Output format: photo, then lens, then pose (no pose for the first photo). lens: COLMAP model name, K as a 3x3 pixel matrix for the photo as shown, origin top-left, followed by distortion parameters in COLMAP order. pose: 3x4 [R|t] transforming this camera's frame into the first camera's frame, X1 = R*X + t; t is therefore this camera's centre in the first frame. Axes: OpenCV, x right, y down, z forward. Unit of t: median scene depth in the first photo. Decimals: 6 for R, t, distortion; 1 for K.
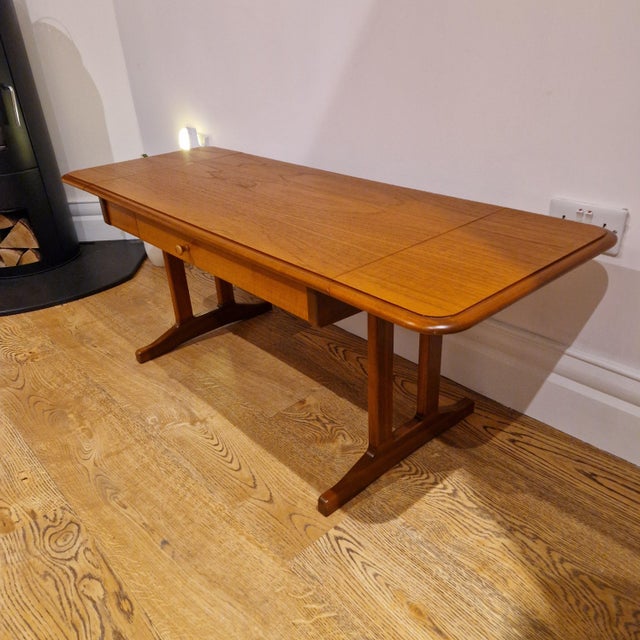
lens RADIAL K [[570.3, 0, 319.2], [0, 570.3, 323.6], [0, 0, 1]] dist [0.062952, -0.046765]
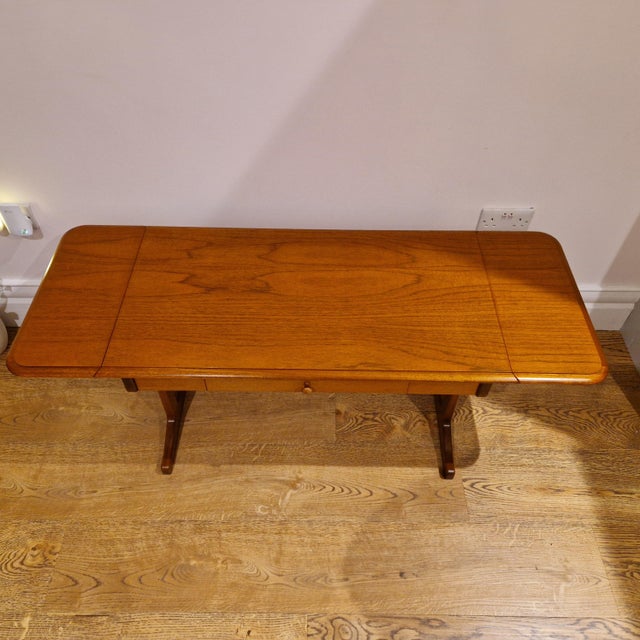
lens RADIAL K [[570.3, 0, 319.1], [0, 570.3, 315.7], [0, 0, 1]] dist [0.062952, -0.046765]
pose [[0.669655, -0.522447, 0.527836, -0.695965], [0.310477, 0.842577, 0.440078, -0.690069], [-0.674660, -0.130820, 0.726443, 0.195740]]
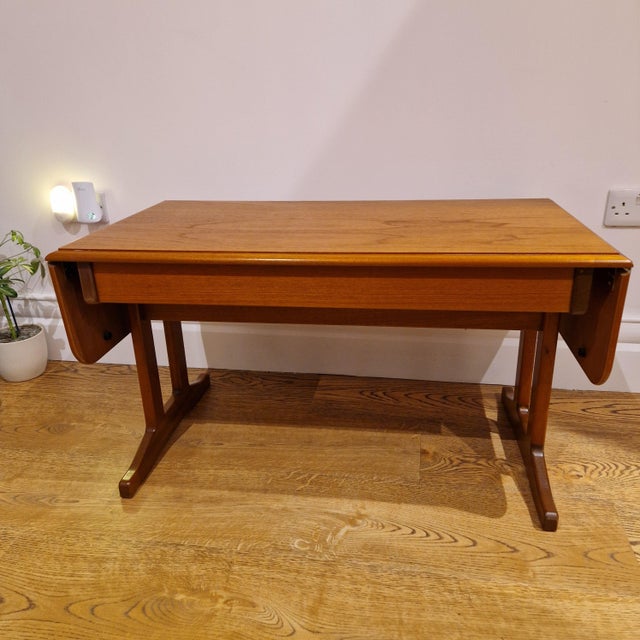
lens RADIAL K [[570.3, 0, 318.8], [0, 570.3, 314.3], [0, 0, 1]] dist [0.062952, -0.046765]
pose [[0.790033, -0.196349, 0.580771, -0.727095], [0.279468, 0.958514, -0.056107, -0.069793], [-0.545661, 0.206633, 0.812131, 0.395888]]
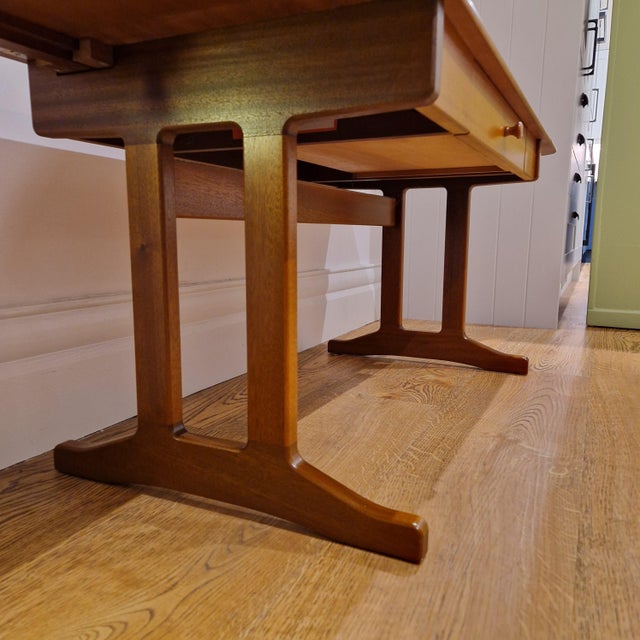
lens RADIAL K [[570.3, 0, 324.0], [0, 570.3, 319.1], [0, 0, 1]] dist [0.062952, -0.046765]
pose [[-0.385724, -0.090384, 0.918176, -0.780062], [0.445163, 0.853449, 0.271025, -0.217346], [-0.808113, 0.513278, -0.288960, 1.439685]]
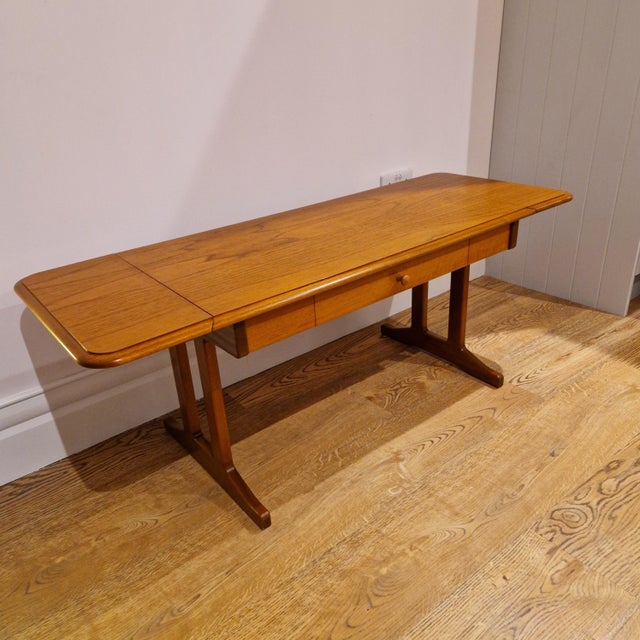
lens RADIAL K [[570.3, 0, 317.8], [0, 570.3, 322.7], [0, 0, 1]] dist [0.062952, -0.046765]
pose [[0.060148, -0.397686, 0.915548, -1.178251], [0.514530, 0.798319, 0.312963, -0.451783], [-0.855360, 0.452253, 0.252639, 0.863898]]
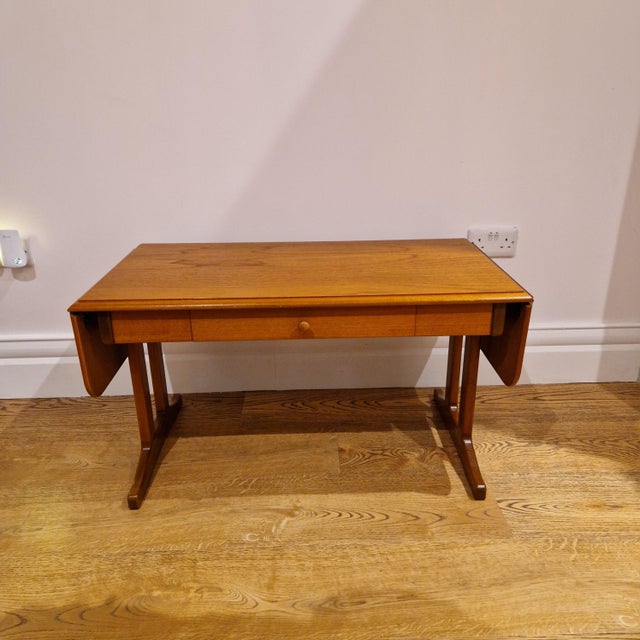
lens RADIAL K [[570.3, 0, 325.2], [0, 570.3, 314.9], [0, 0, 1]] dist [0.062952, -0.046765]
pose [[0.643169, -0.236664, 0.728233, -0.889506], [0.340445, 0.940252, 0.004889, -0.133036], [-0.685879, 0.244779, 0.685312, 0.276603]]
